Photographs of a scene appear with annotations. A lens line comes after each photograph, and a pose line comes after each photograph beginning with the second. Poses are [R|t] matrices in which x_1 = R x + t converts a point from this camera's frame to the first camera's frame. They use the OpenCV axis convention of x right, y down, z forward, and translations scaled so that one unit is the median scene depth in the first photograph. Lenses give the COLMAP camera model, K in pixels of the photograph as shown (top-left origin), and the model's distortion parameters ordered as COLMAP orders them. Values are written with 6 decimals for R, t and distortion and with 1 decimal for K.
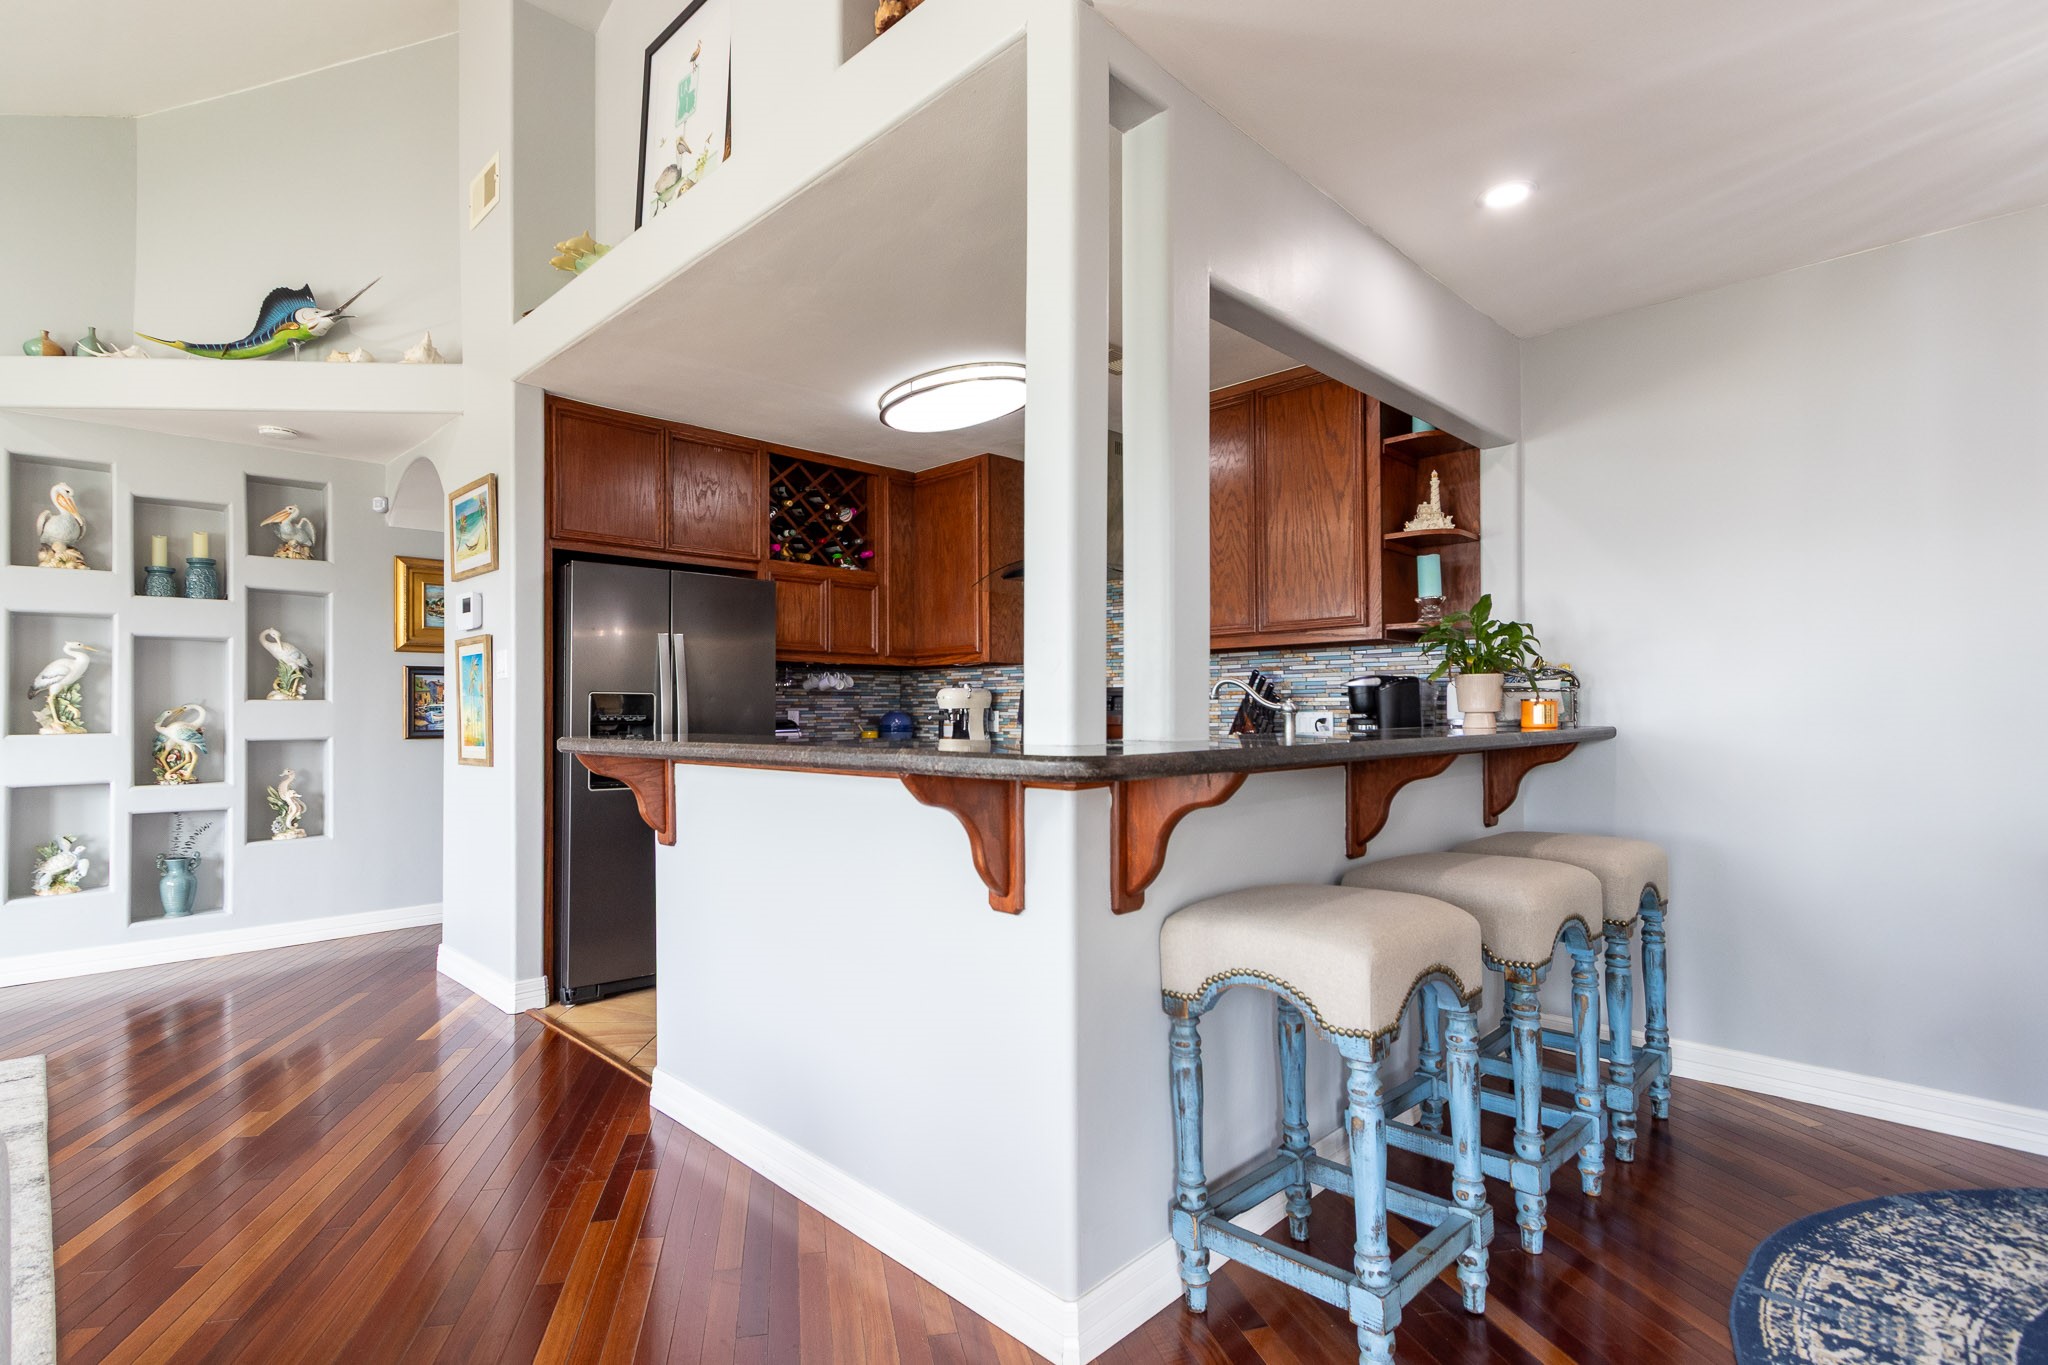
lens RADIAL K [[979.8, 0, 998.4], [0, 979.8, 704.0], [0, 0, 1]] dist [0.012785, -0.005202]
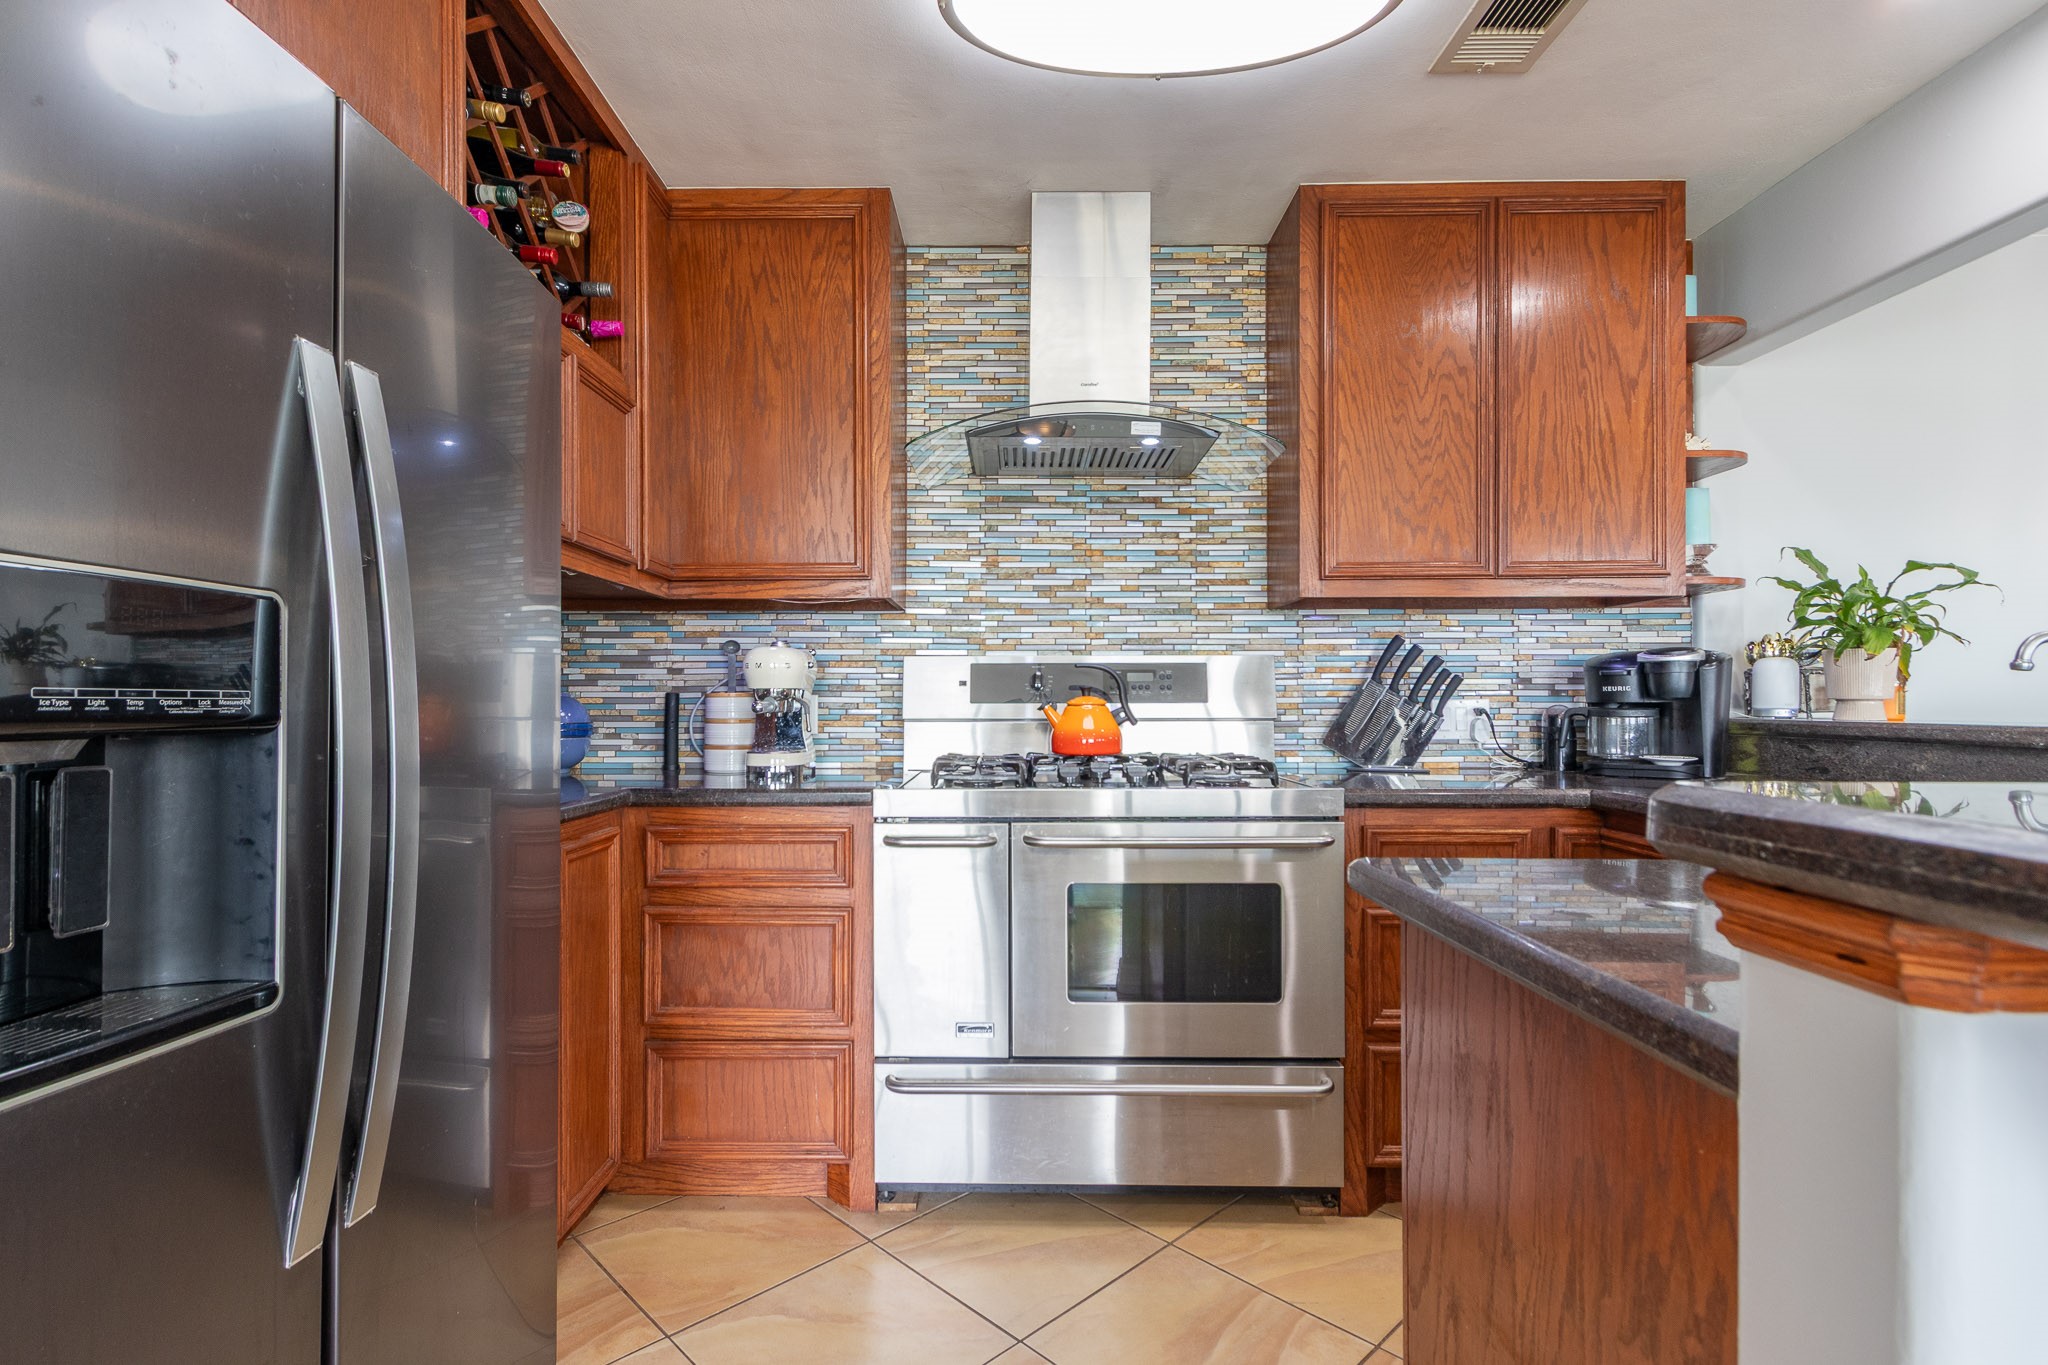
lens RADIAL K [[979.8, 0, 998.4], [0, 979.8, 704.0], [0, 0, 1]] dist [0.012785, -0.005202]
pose [[0.713814, 0.001537, 0.700334, -0.415784], [-0.009400, 0.999929, 0.007386, 0.010016], [-0.700273, -0.011855, 0.713777, 0.751459]]
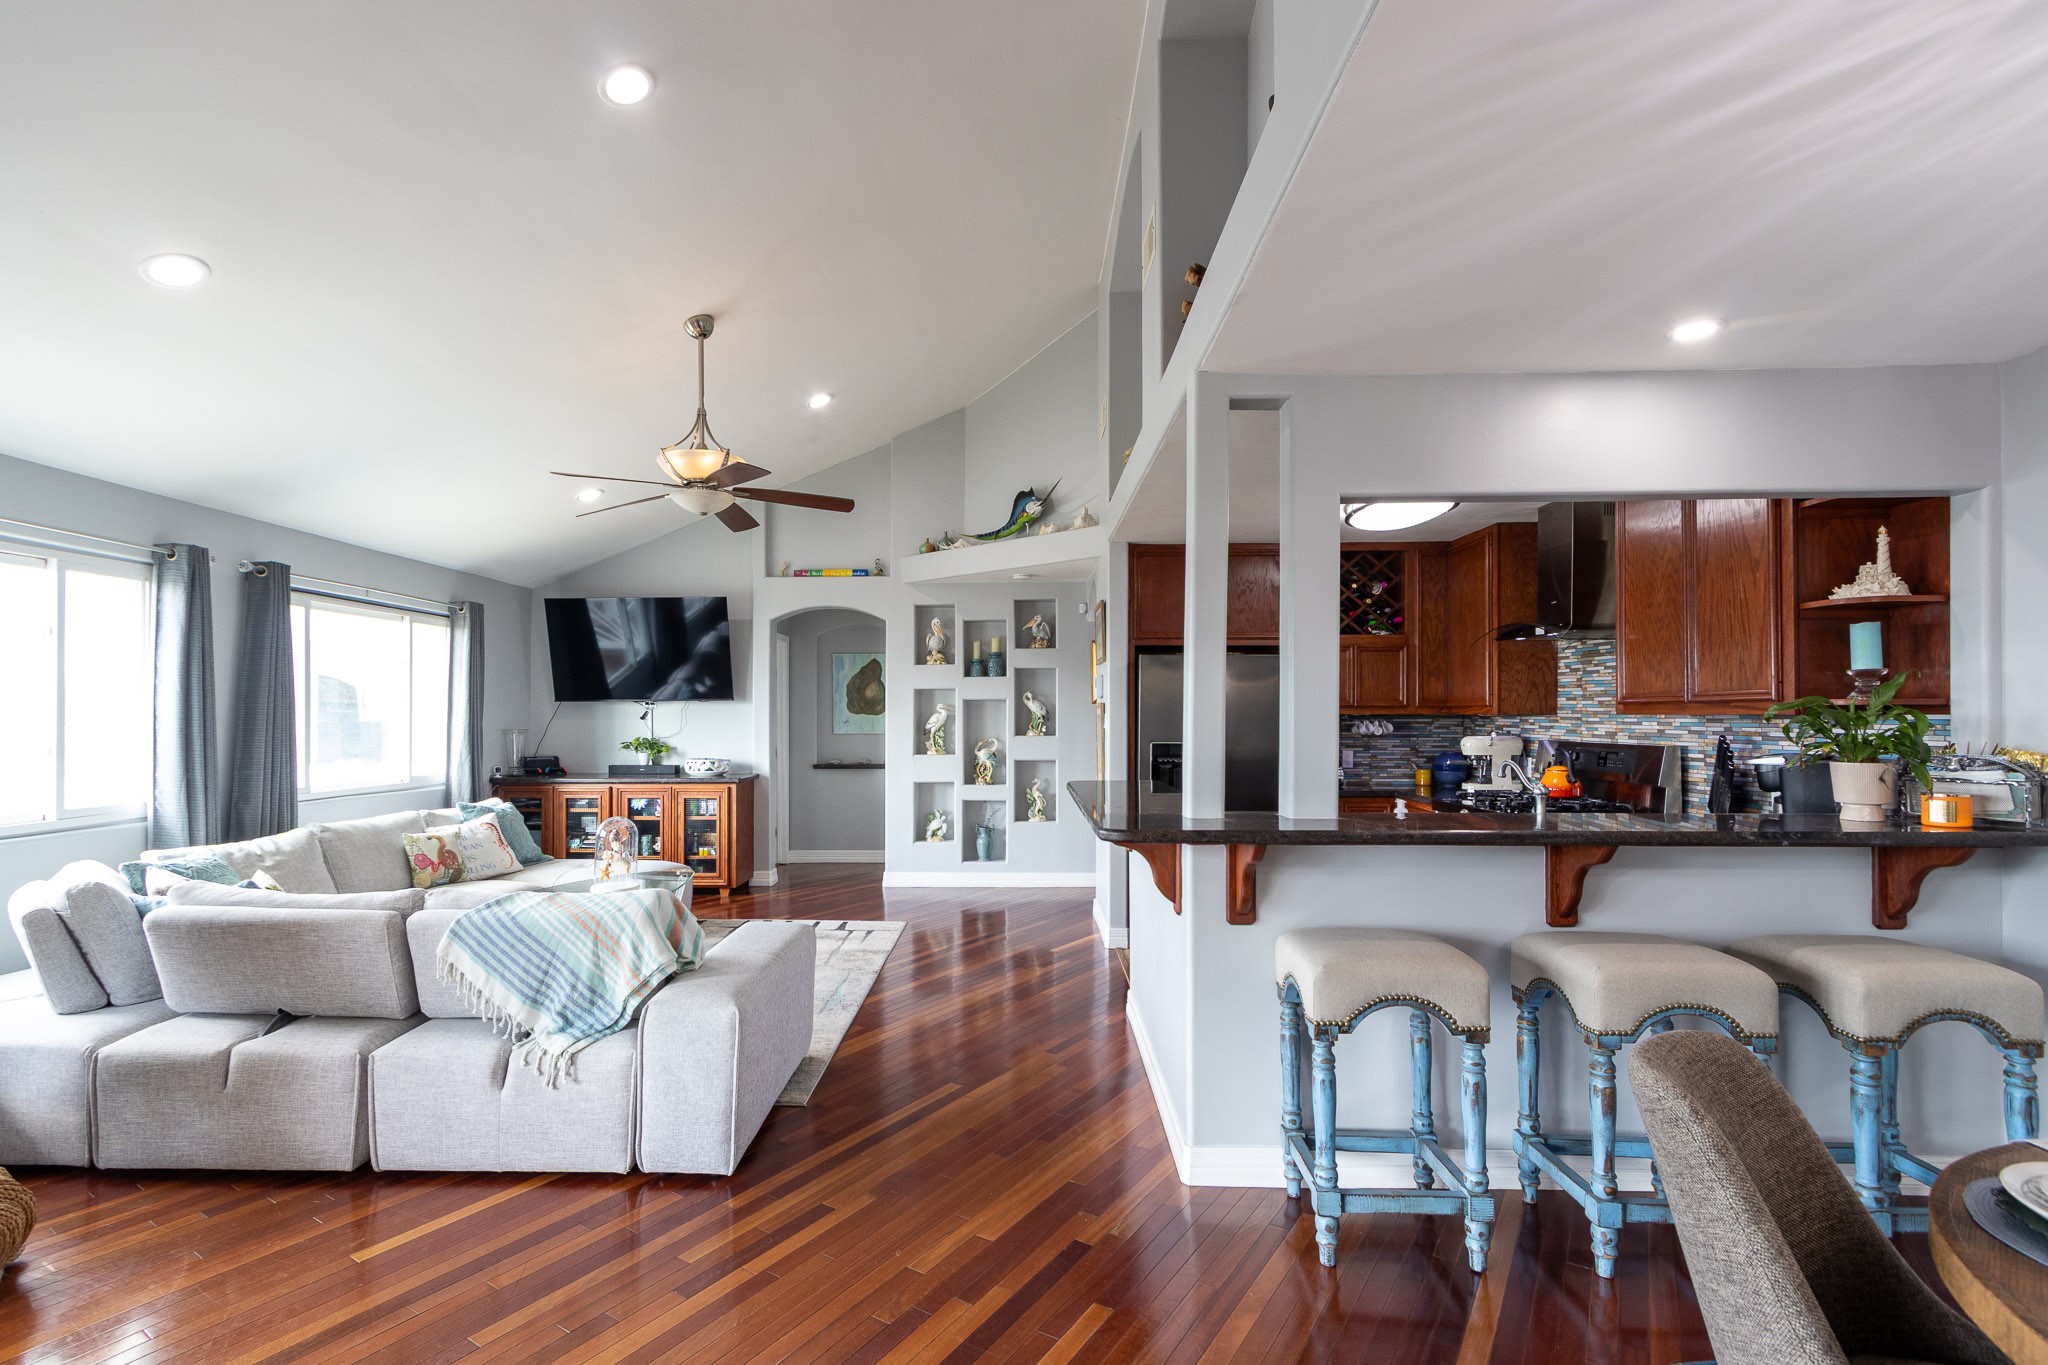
lens RADIAL K [[949.7, 0, 998.2], [0, 949.7, 706.4], [0, 0, 1]] dist [0.012084, -0.005307]
pose [[0.694748, -0.000942, -0.719252, 0.461923], [0.002355, 0.999997, 0.000965, -0.068859], [0.719249, -0.002364, 0.694748, -0.168179]]
